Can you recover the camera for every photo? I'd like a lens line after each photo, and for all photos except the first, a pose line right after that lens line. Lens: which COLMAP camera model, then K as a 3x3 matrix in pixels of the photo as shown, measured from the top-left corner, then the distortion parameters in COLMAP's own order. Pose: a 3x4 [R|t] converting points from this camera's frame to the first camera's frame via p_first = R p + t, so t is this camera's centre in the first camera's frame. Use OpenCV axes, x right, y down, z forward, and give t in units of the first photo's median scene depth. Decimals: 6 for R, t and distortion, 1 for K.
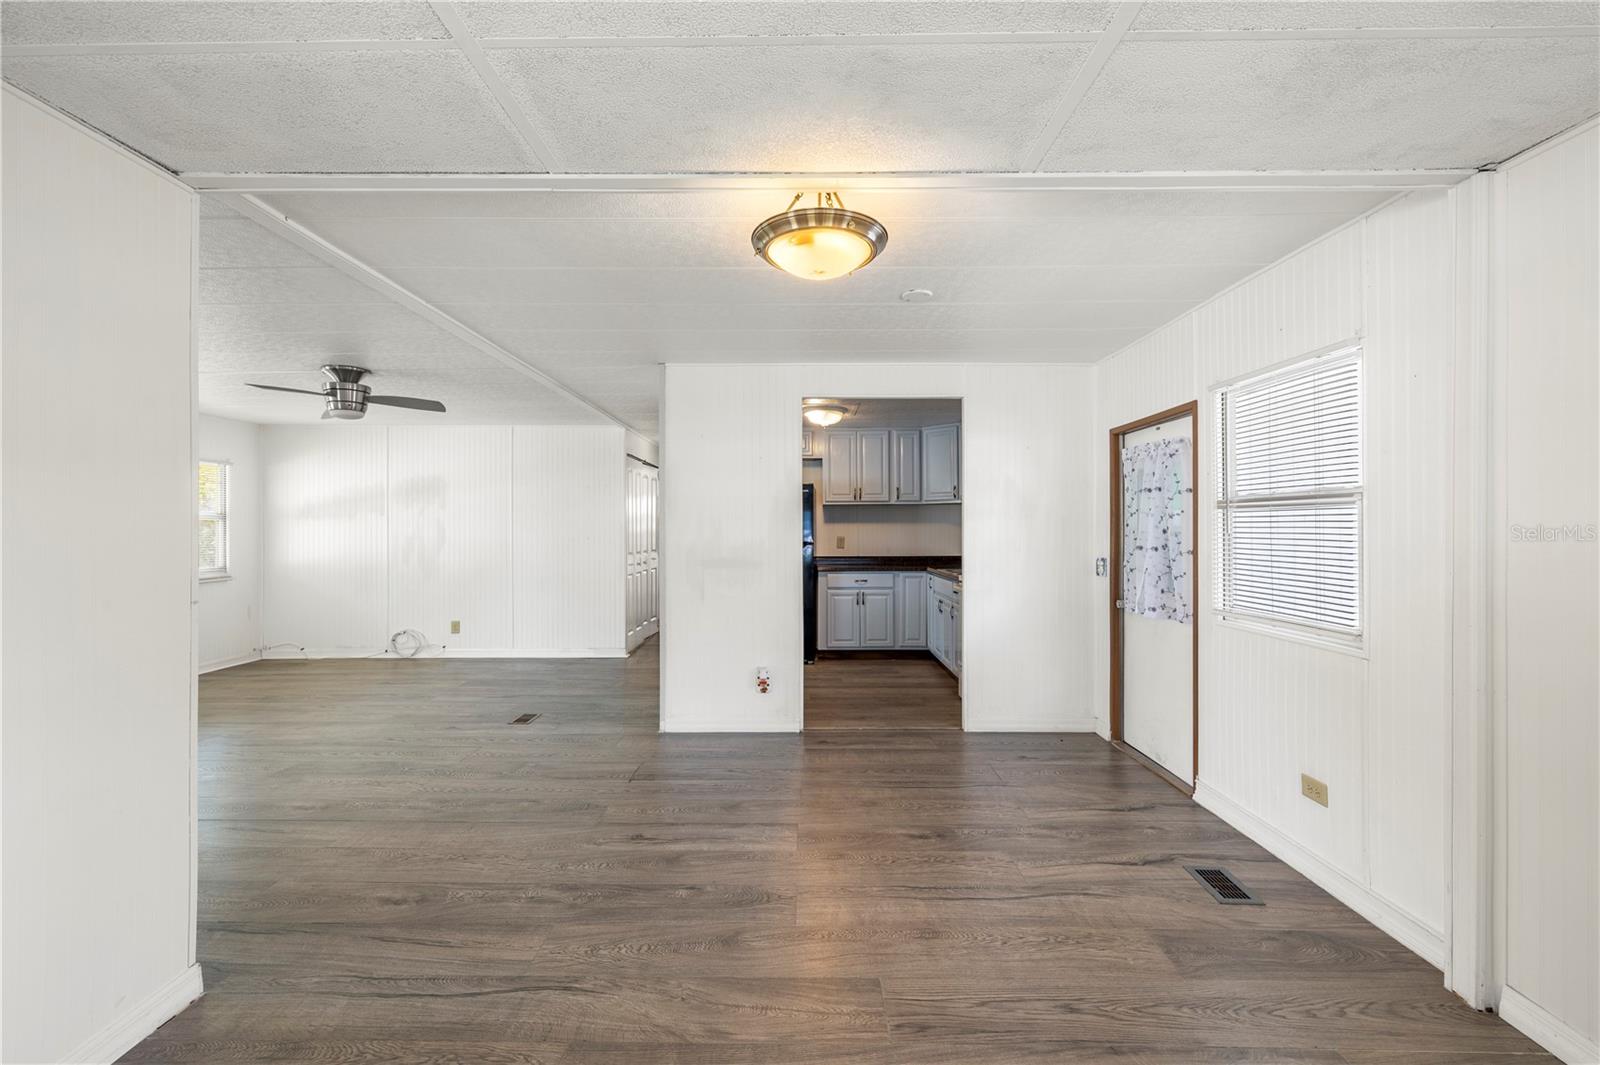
lens RADIAL K [[674.8, 0, 793.1], [0, 674.8, 530.3], [0, 0, 1]] dist [0.001817, 0.000497]
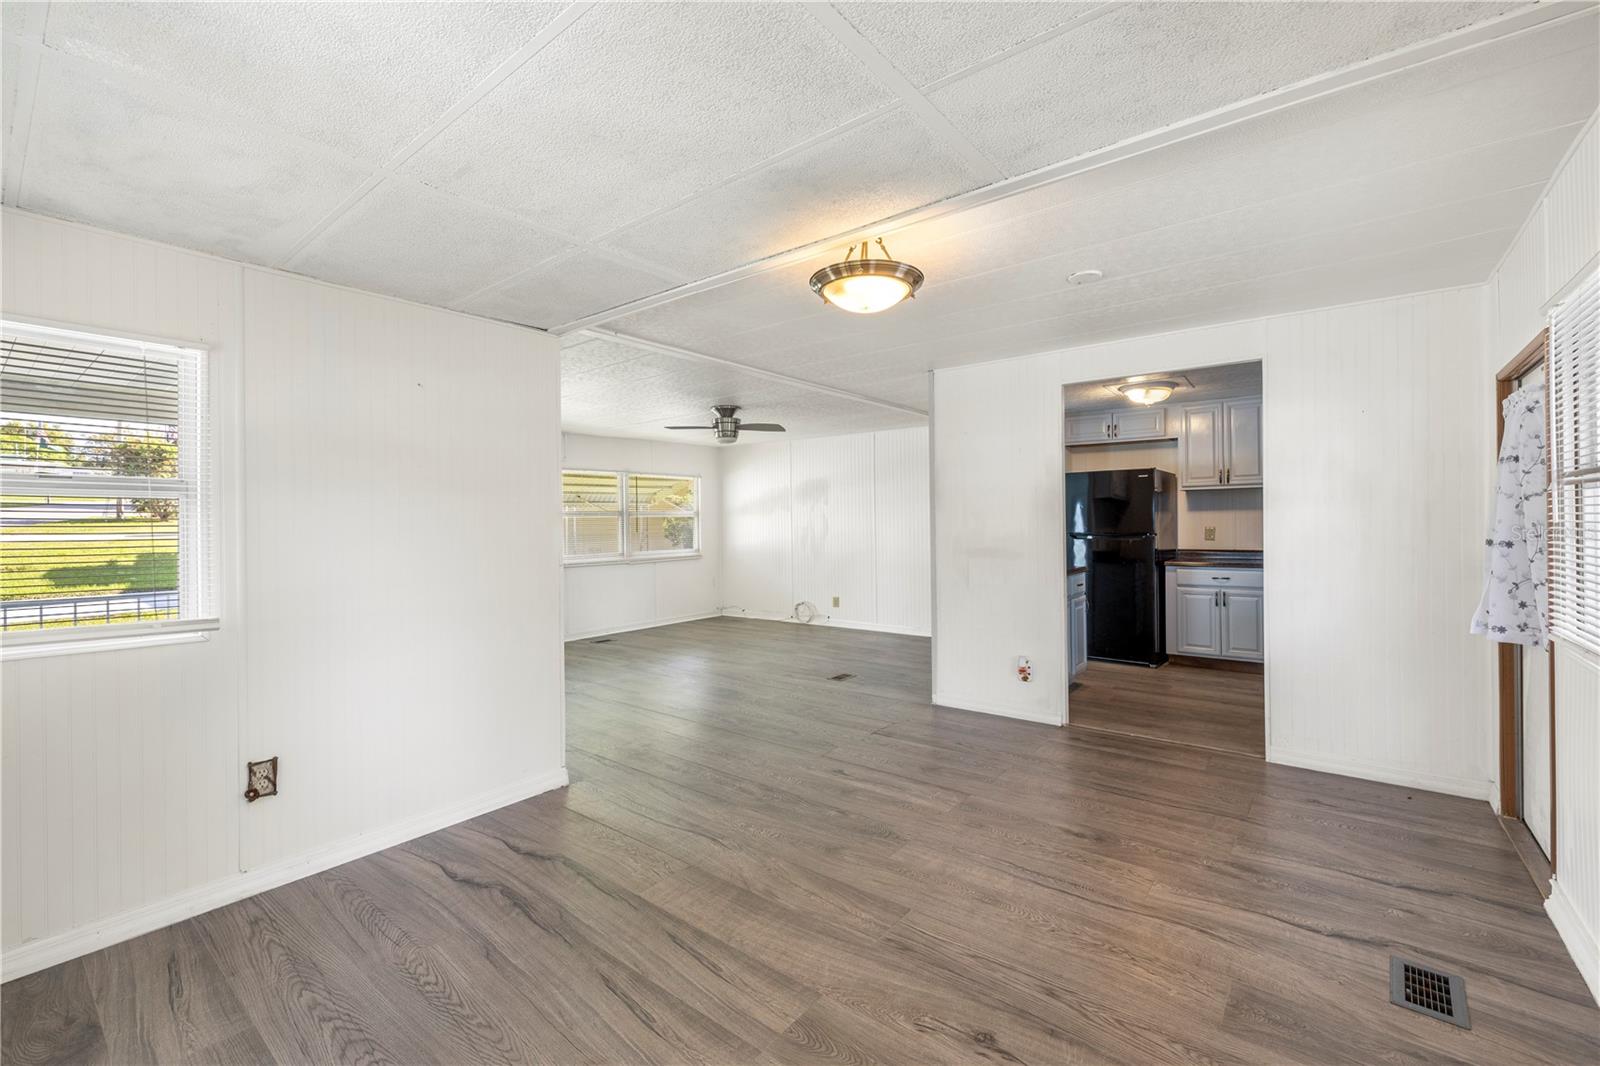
lens RADIAL K [[674.8, 0, 792.2], [0, 674.8, 530.1], [0, 0, 1]] dist [0.001817, 0.000497]
pose [[0.786085, 0.000341, -0.618119, 0.304503], [0.008638, 0.999896, 0.011537, -0.001610], [0.618058, -0.014408, 0.786000, -0.012736]]
